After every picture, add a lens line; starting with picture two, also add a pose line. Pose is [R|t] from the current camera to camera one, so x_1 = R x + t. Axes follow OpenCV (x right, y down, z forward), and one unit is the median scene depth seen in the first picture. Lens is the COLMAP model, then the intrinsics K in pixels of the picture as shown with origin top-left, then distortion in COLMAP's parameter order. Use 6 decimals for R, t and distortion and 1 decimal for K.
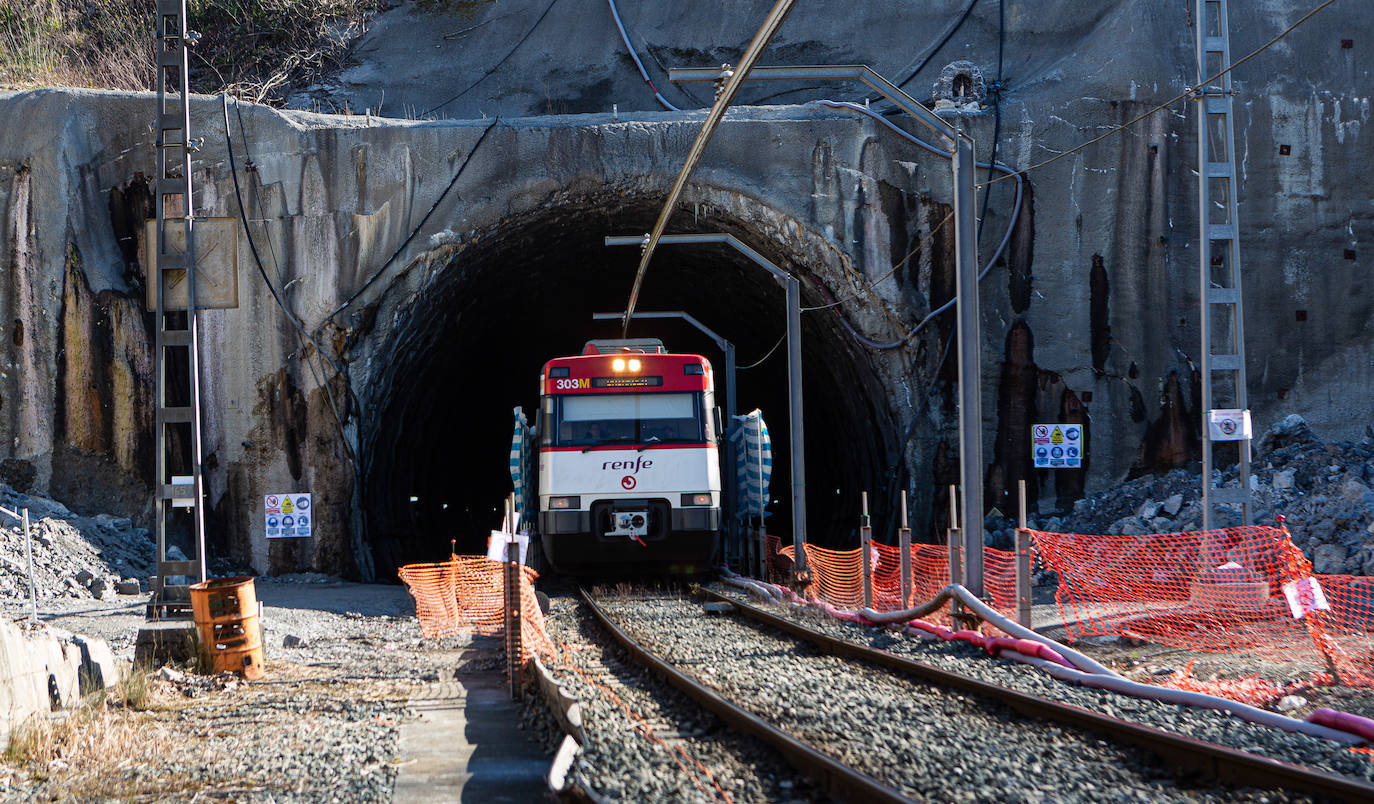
lens RADIAL K [[2732.6, 0, 646.7], [0, 2732.6, 444.3], [0, 0, 1]] dist [-0.048159, -0.092676]
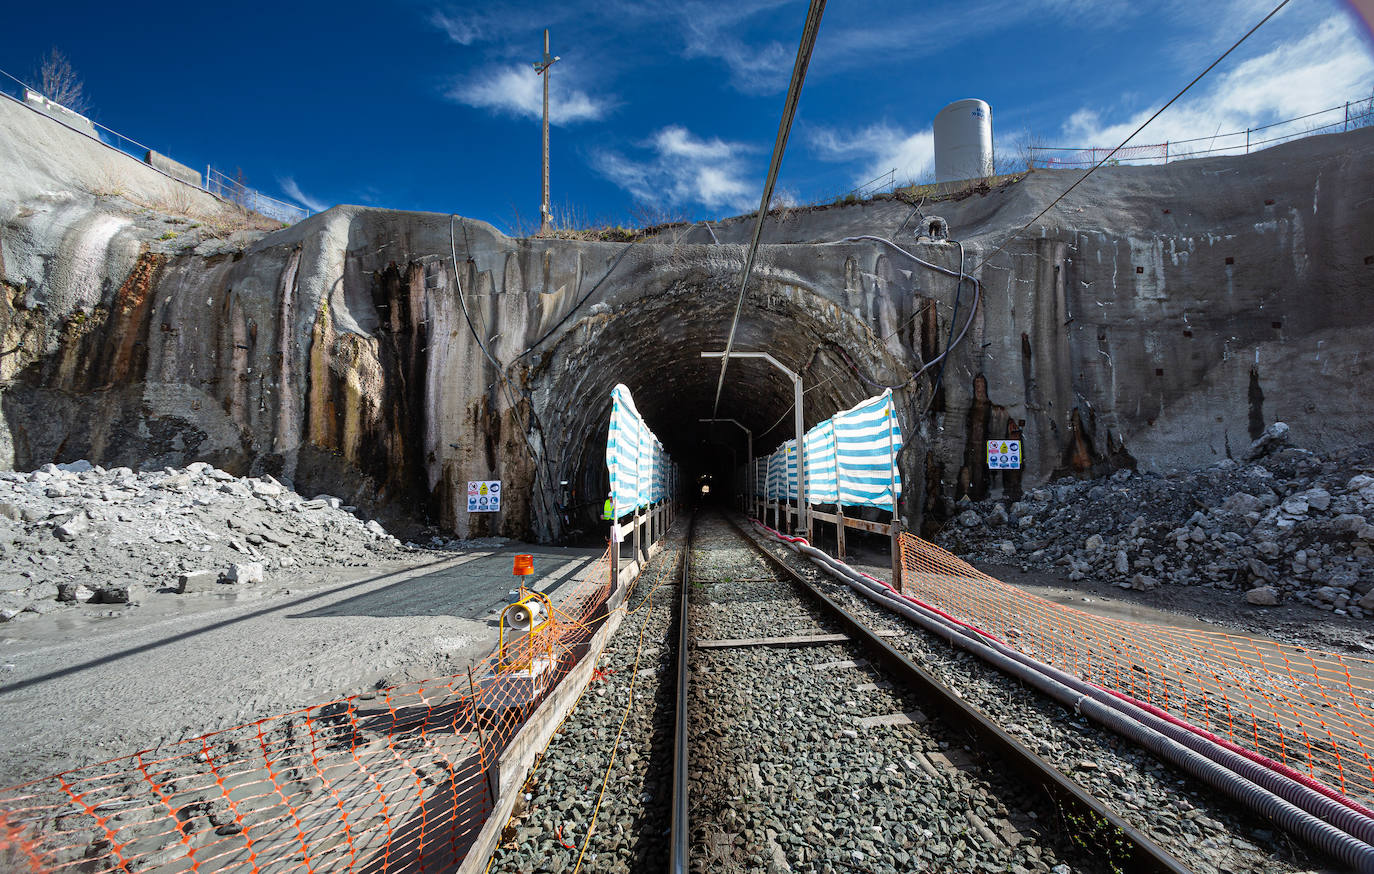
lens RADIAL K [[564.6, 0, 741.7], [0, 564.6, 444.3], [0, 0, 1]] dist [0.002424, -0.000004]
pose [[0.997822, 0.014193, 0.064415, -0.016533], [-0.010326, 0.998147, -0.059971, 0.015184], [-0.065147, 0.059175, 0.996120, 0.692478]]
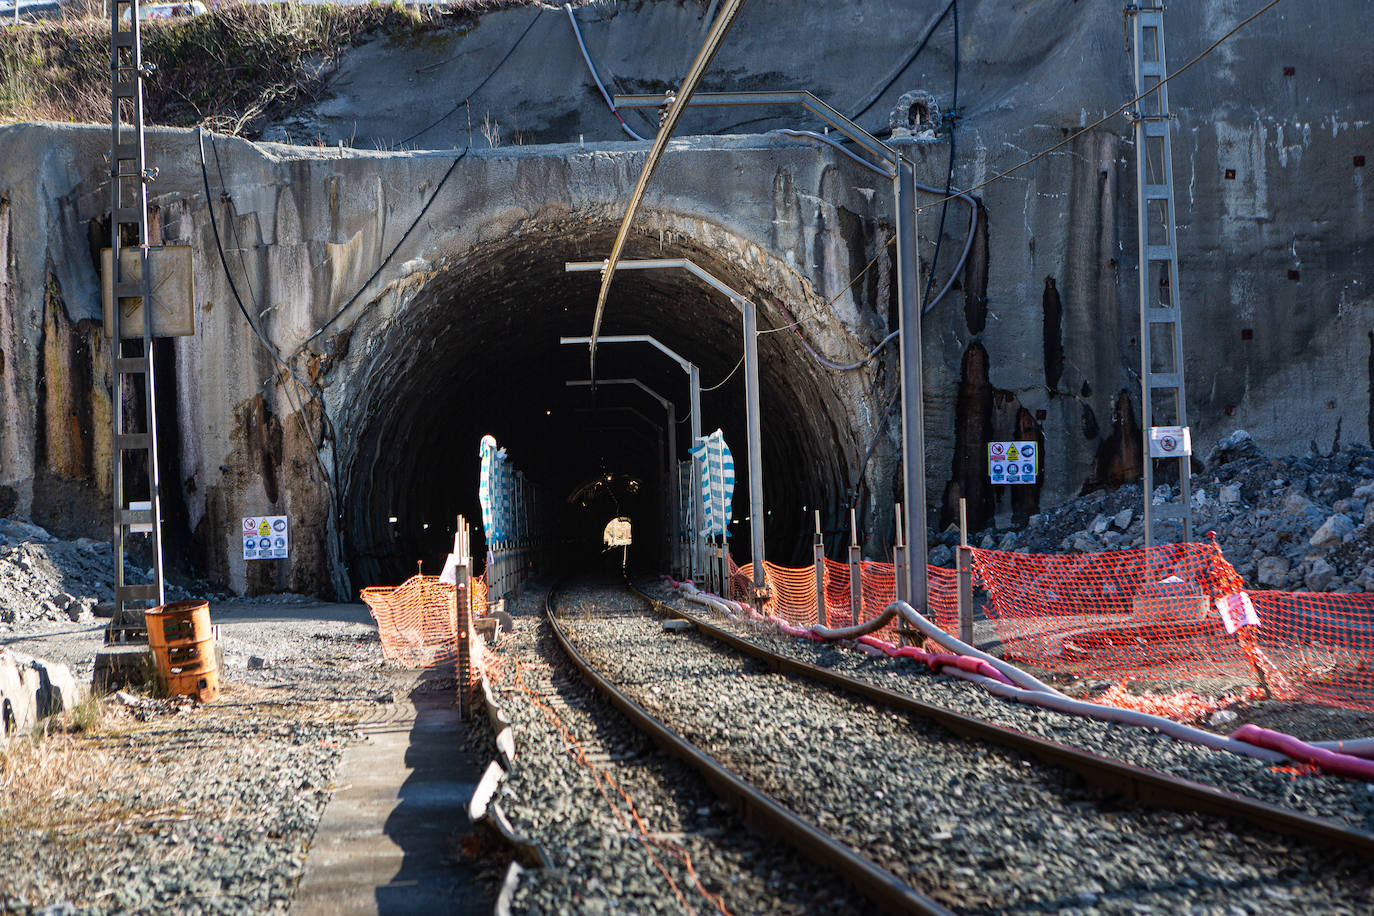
lens RADIAL K [[2753.8, 0, 624.5], [0, 2753.8, 458.6], [0, 0, 1]] dist [-0.048118, -0.109513]
pose [[0.999723, -0.009033, 0.021724, -0.018764], [0.009107, 0.999953, -0.003297, 0.001061], [-0.021693, 0.003493, 0.999759, -0.035295]]
